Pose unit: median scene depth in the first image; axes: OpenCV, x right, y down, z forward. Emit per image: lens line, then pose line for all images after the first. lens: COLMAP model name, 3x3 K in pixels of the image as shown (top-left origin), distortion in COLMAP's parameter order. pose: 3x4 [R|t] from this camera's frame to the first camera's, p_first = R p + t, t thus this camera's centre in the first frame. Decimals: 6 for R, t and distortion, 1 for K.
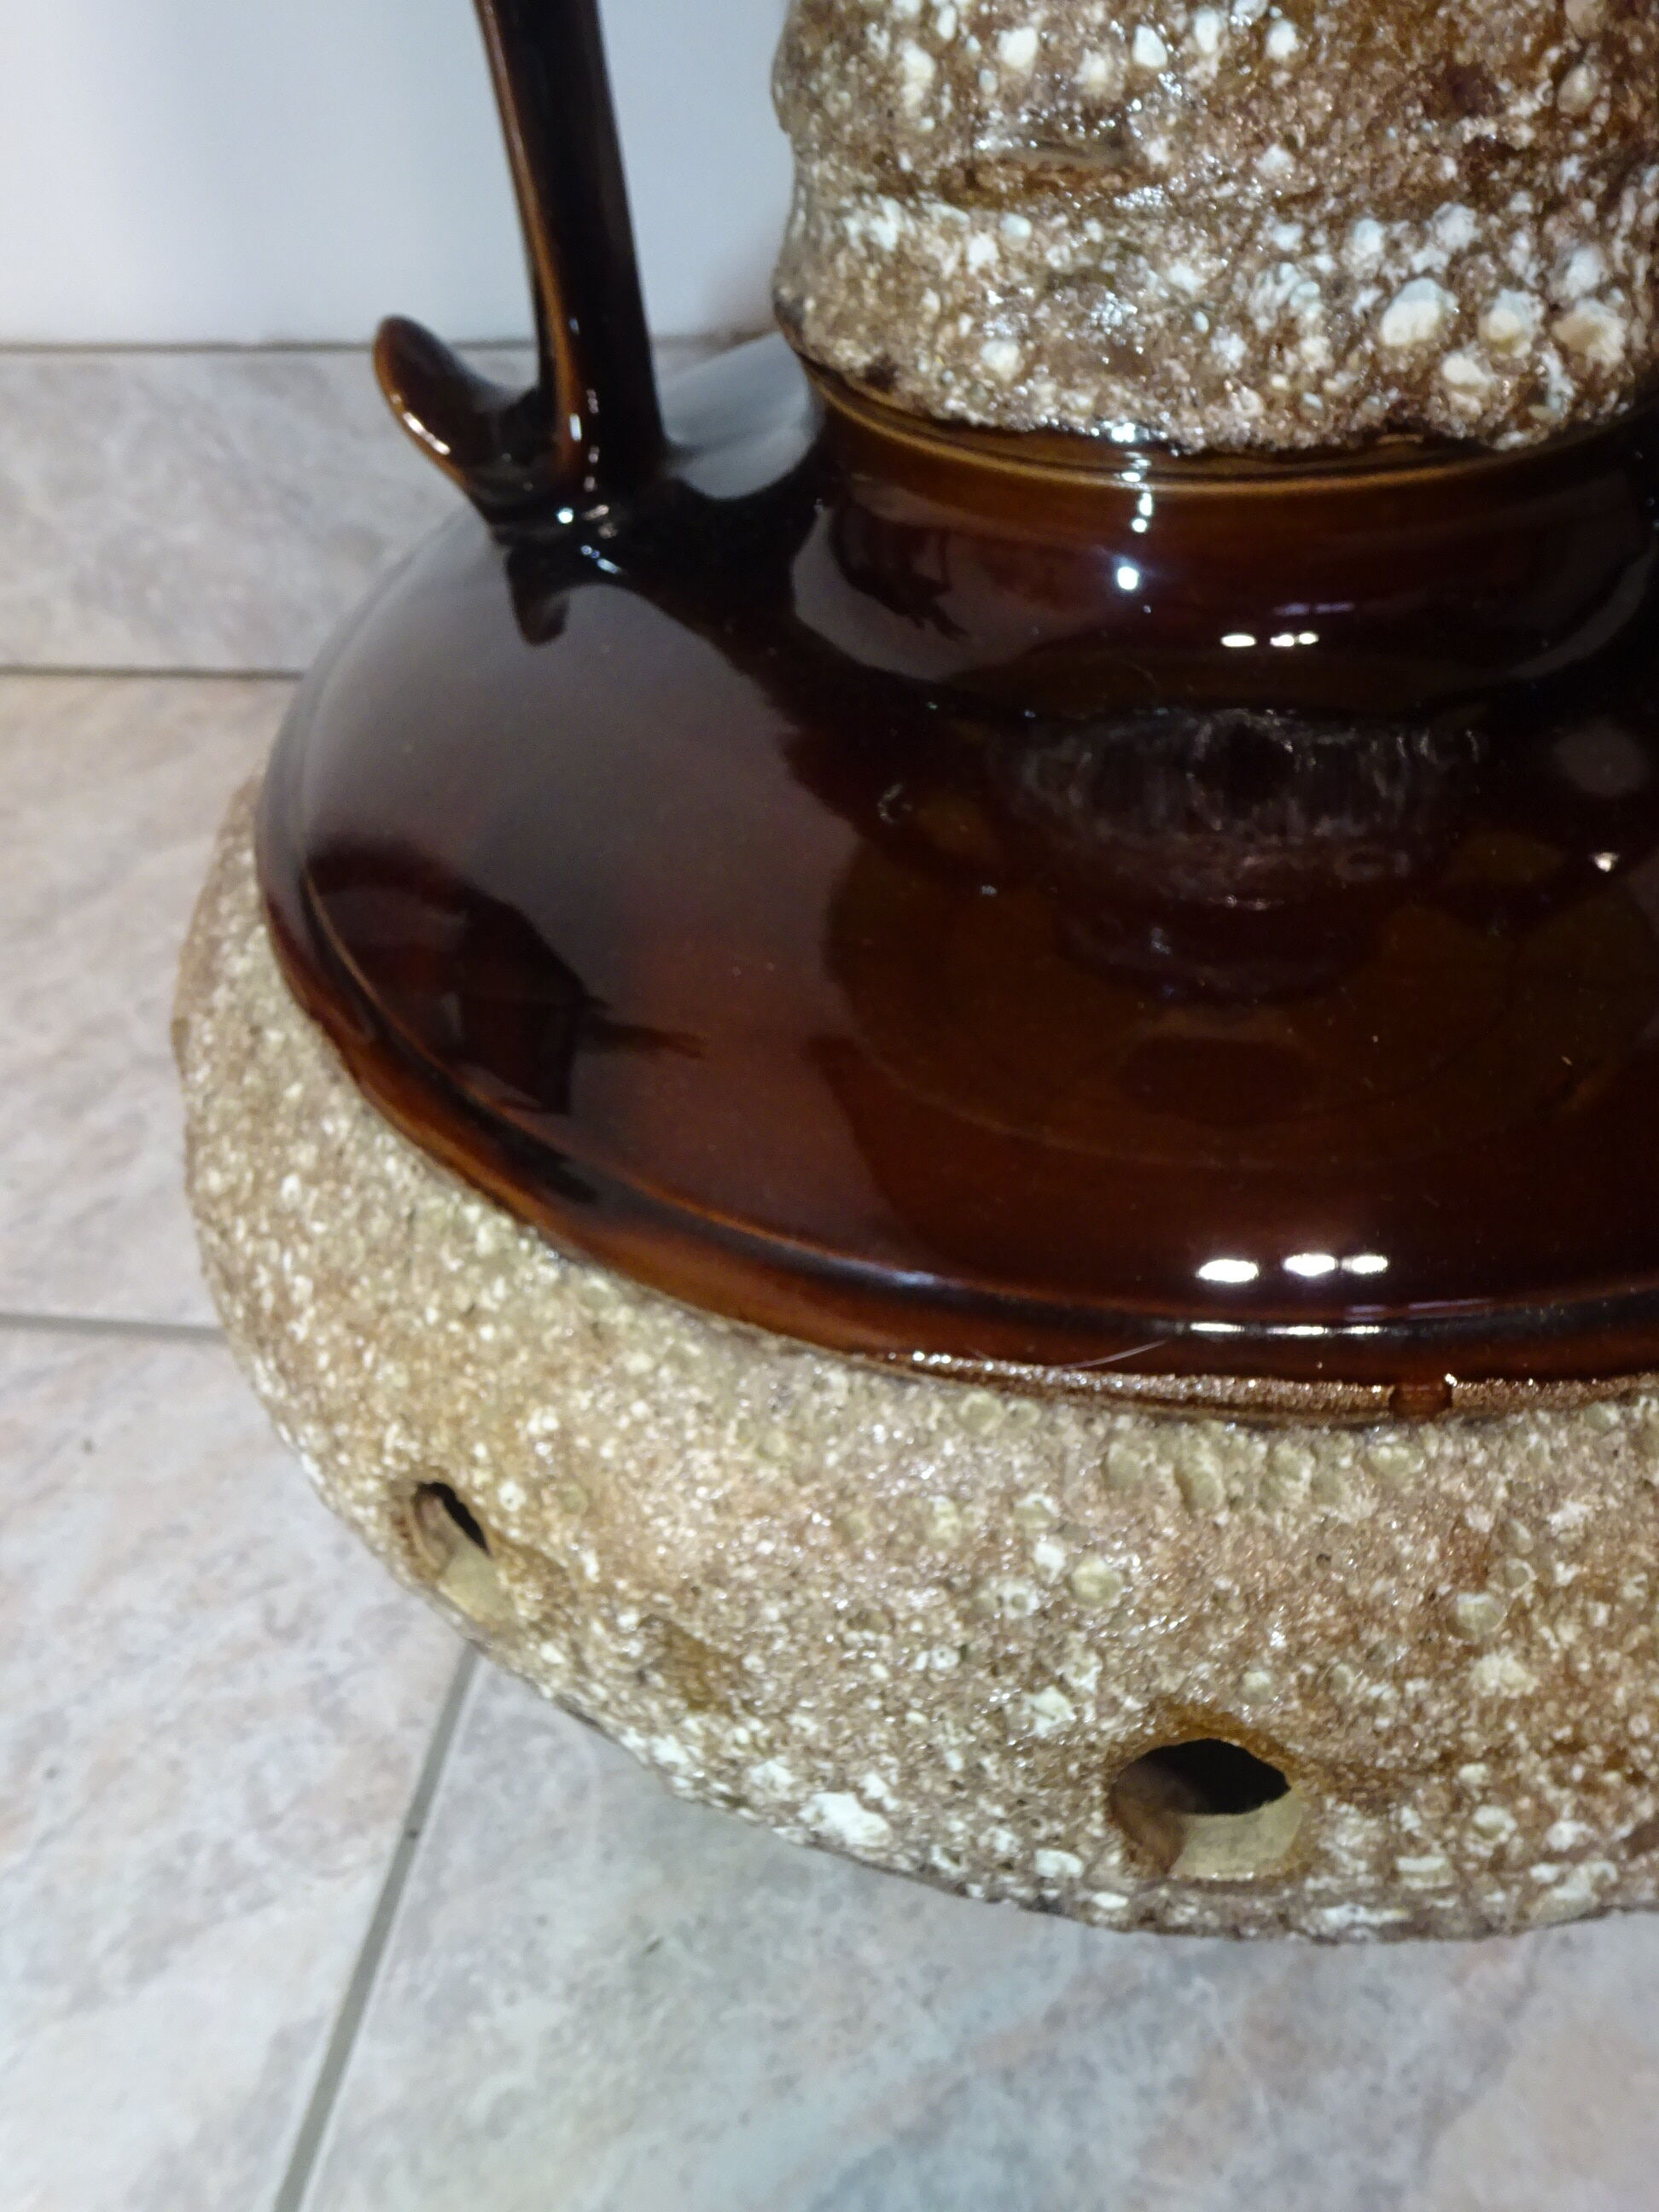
lens RADIAL K [[2160.3, 0, 829.5], [0, 2160.3, 1106.0], [0, 0, 1]] dist [-0.005072, 0.029699]
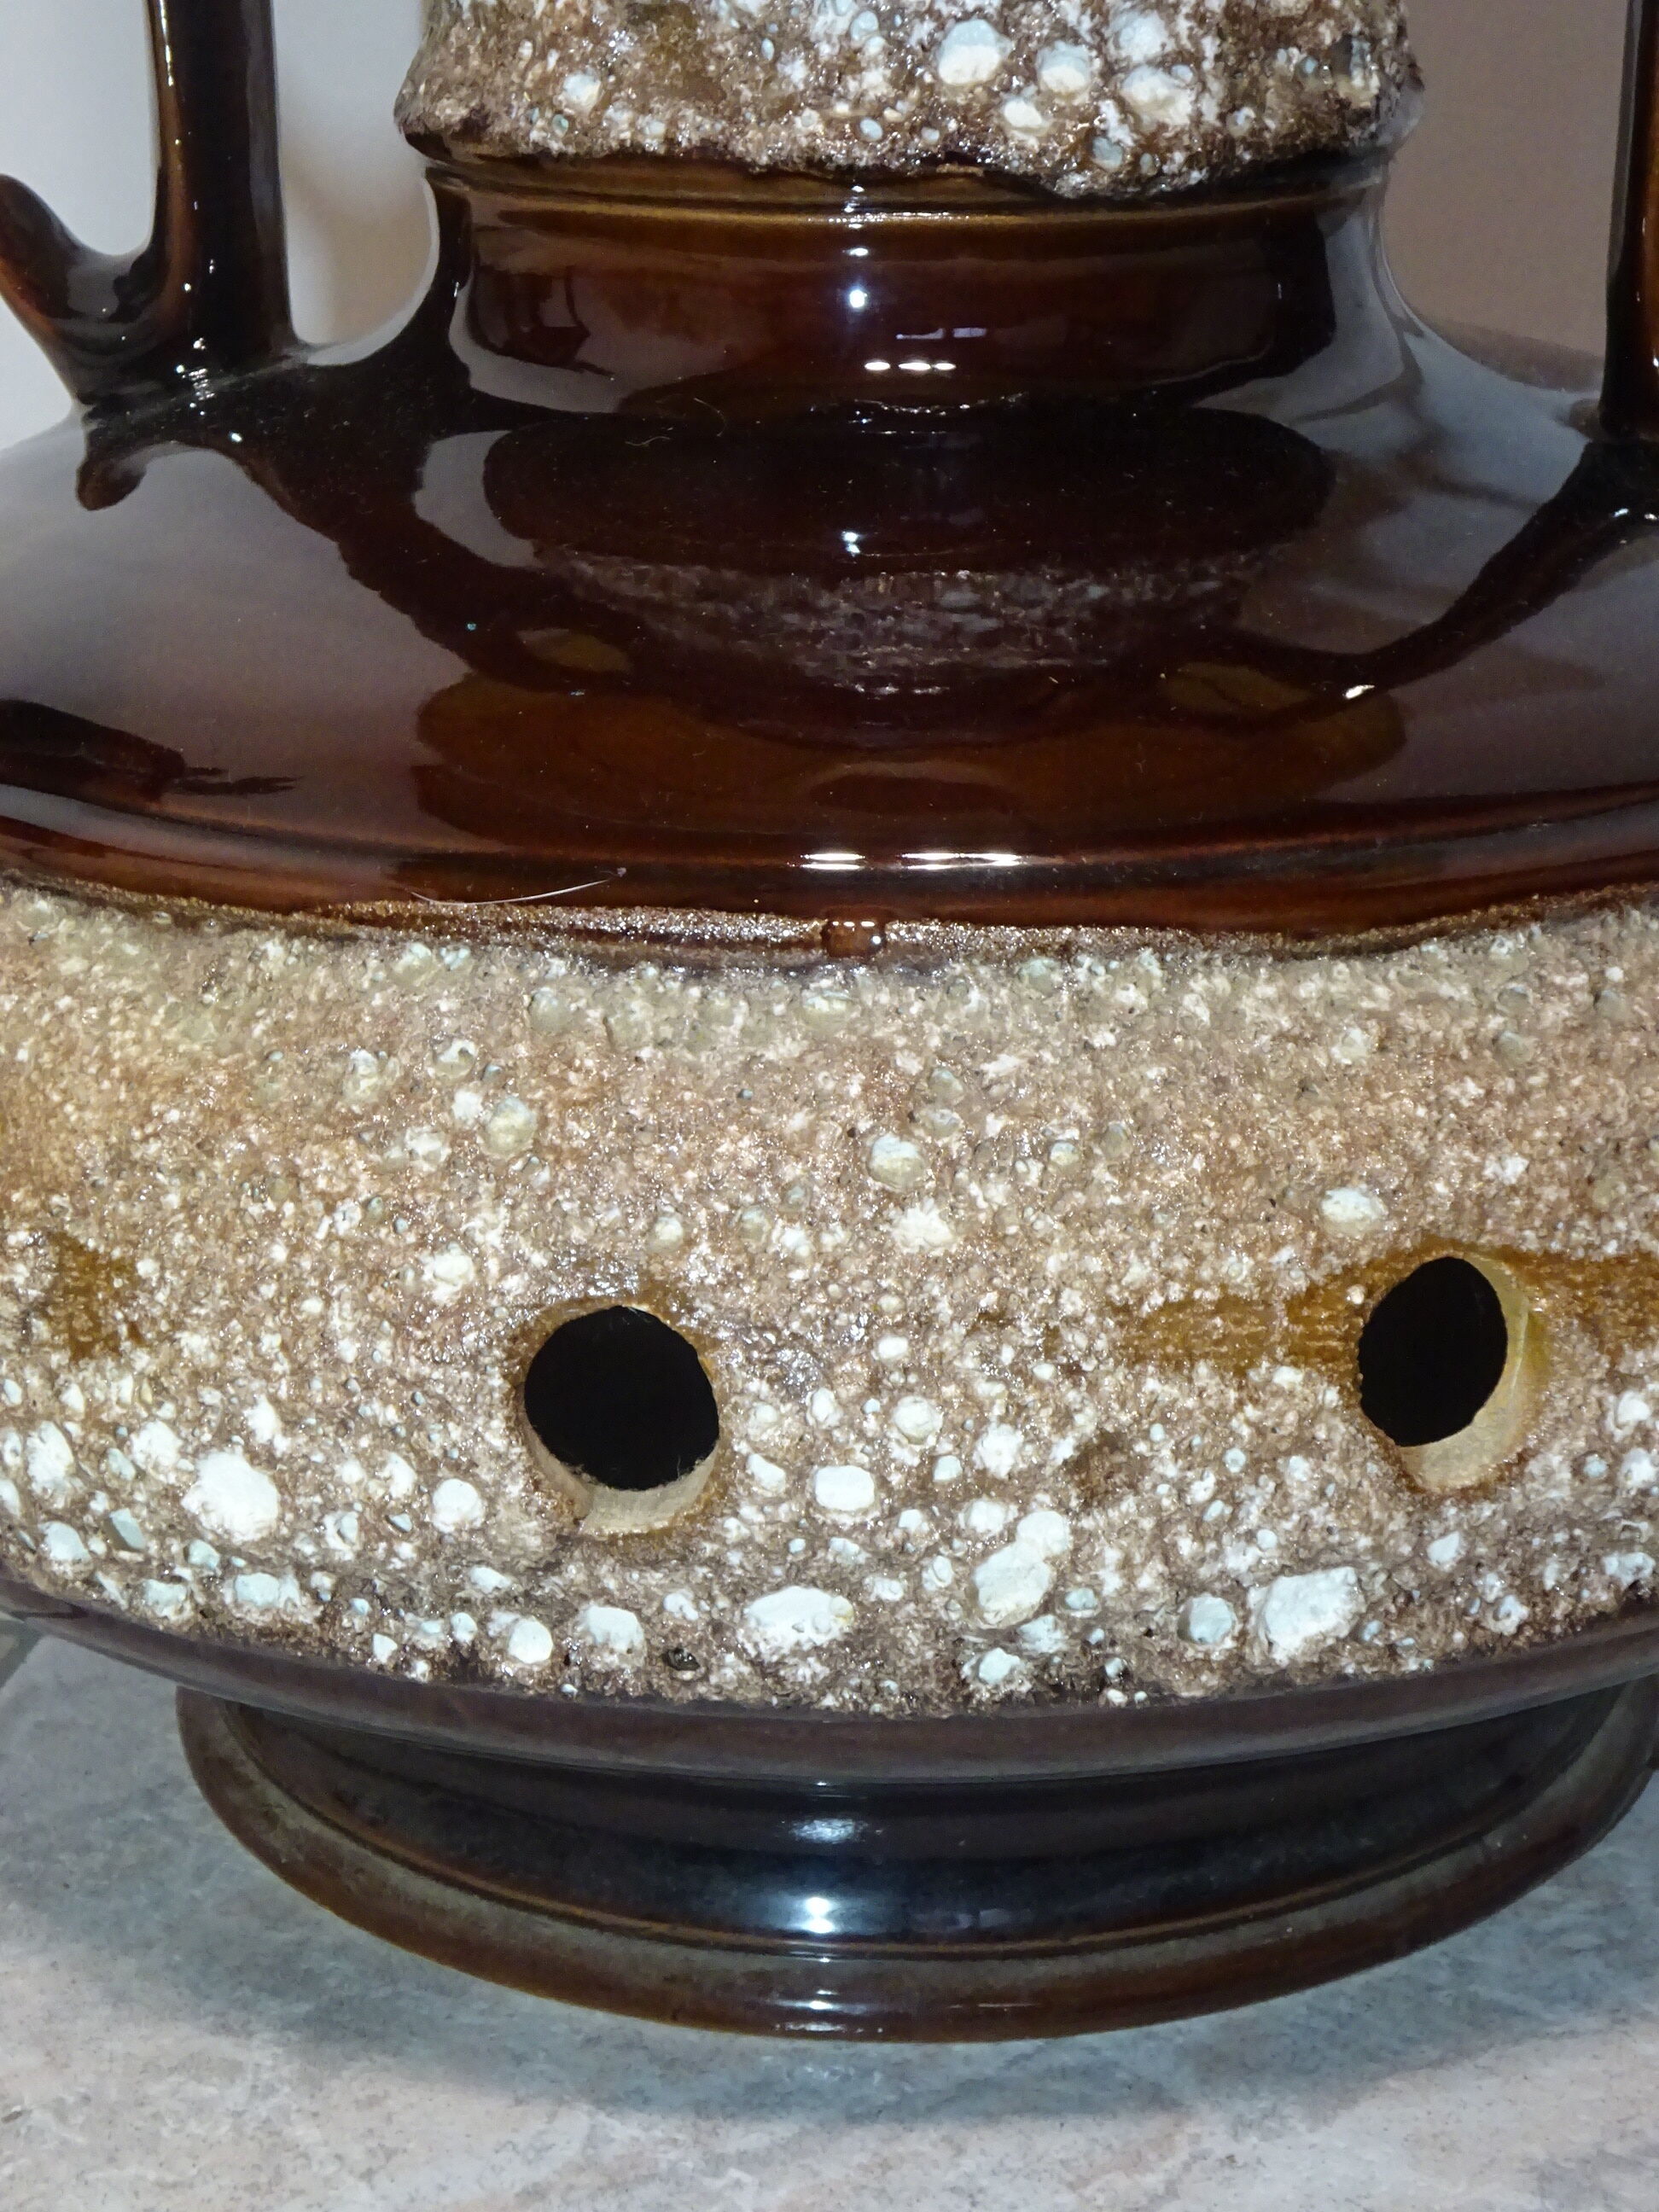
lens RADIAL K [[4198.0, 0, 829.5], [0, 4198.0, 1106.0], [0, 0, 1]] dist [0.003386, 0.032170]
pose [[0.996335, 0.083429, -0.018897, 0.283439], [-0.084560, 0.927162, -0.364993, 0.833491], [-0.012930, 0.365253, 0.930818, -0.675557]]
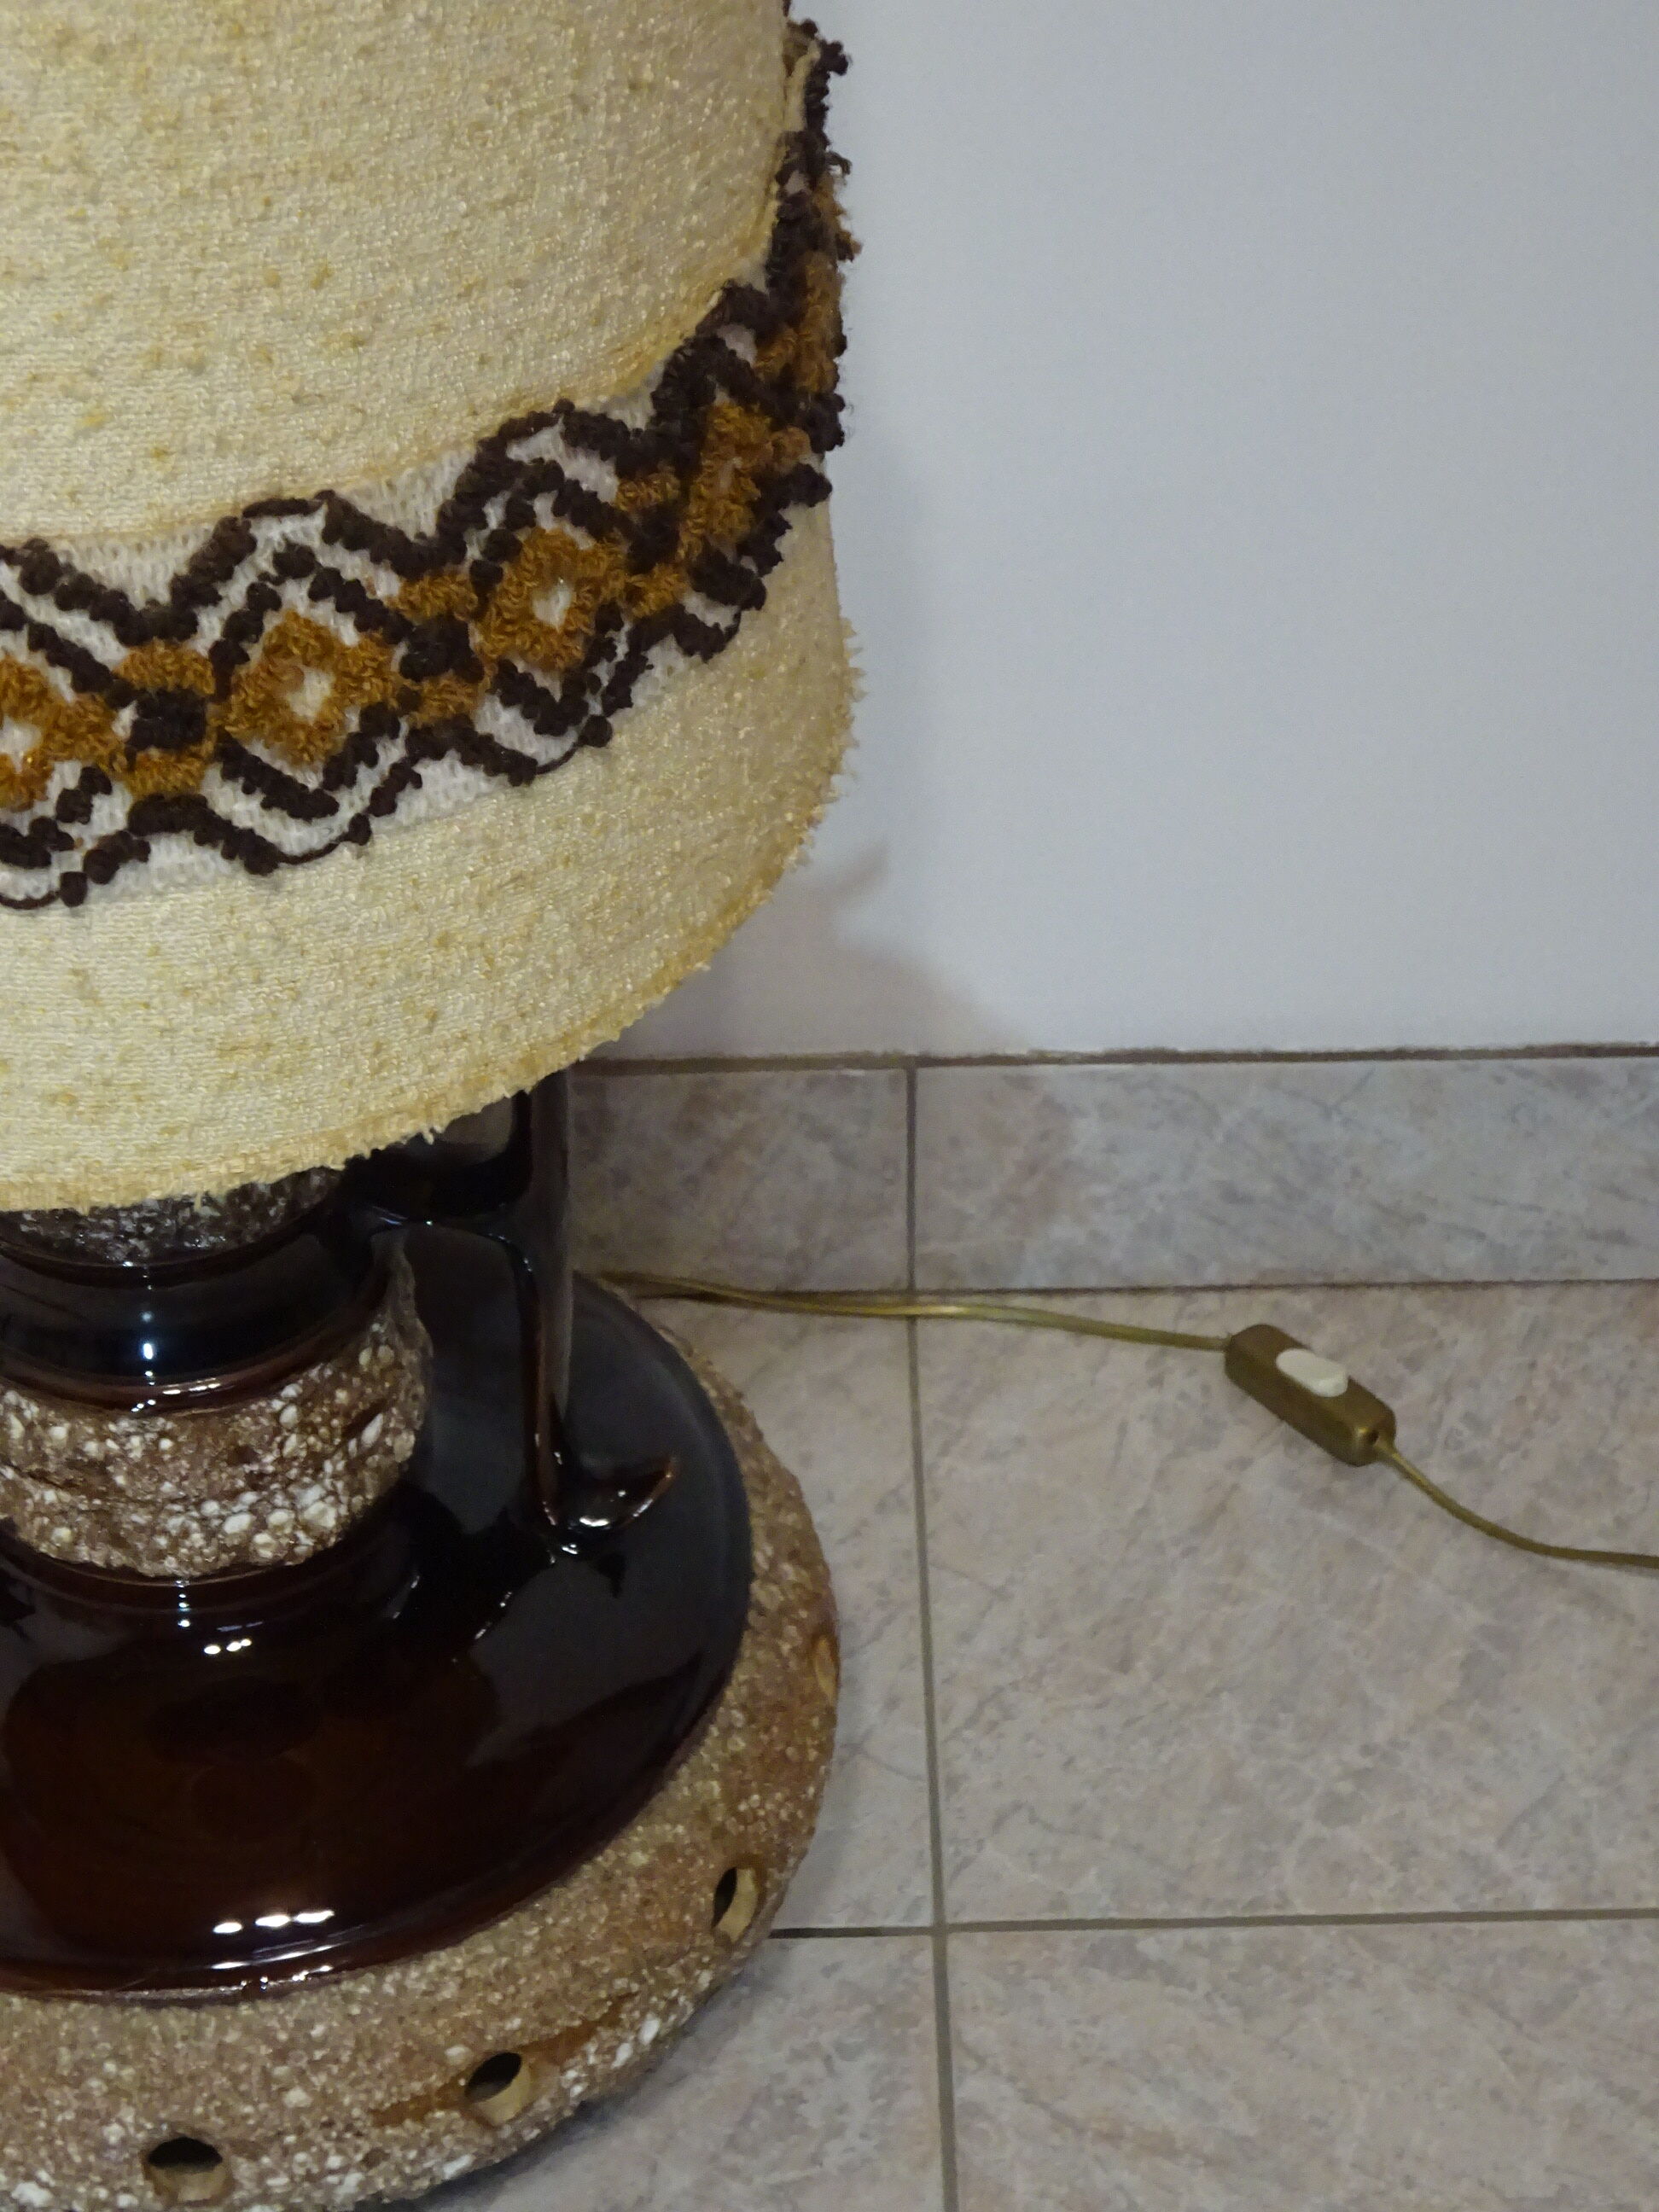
lens RADIAL K [[4520.2, 0, 829.5], [0, 4520.2, 1106.0], [0, 0, 1]] dist [-0.003880, 0.105956]
pose [[0.981803, -0.060607, 0.179969, 0.045678], [0.059489, 0.998161, 0.011610, -0.839601], [-0.180342, -0.000693, 0.983604, -3.946652]]
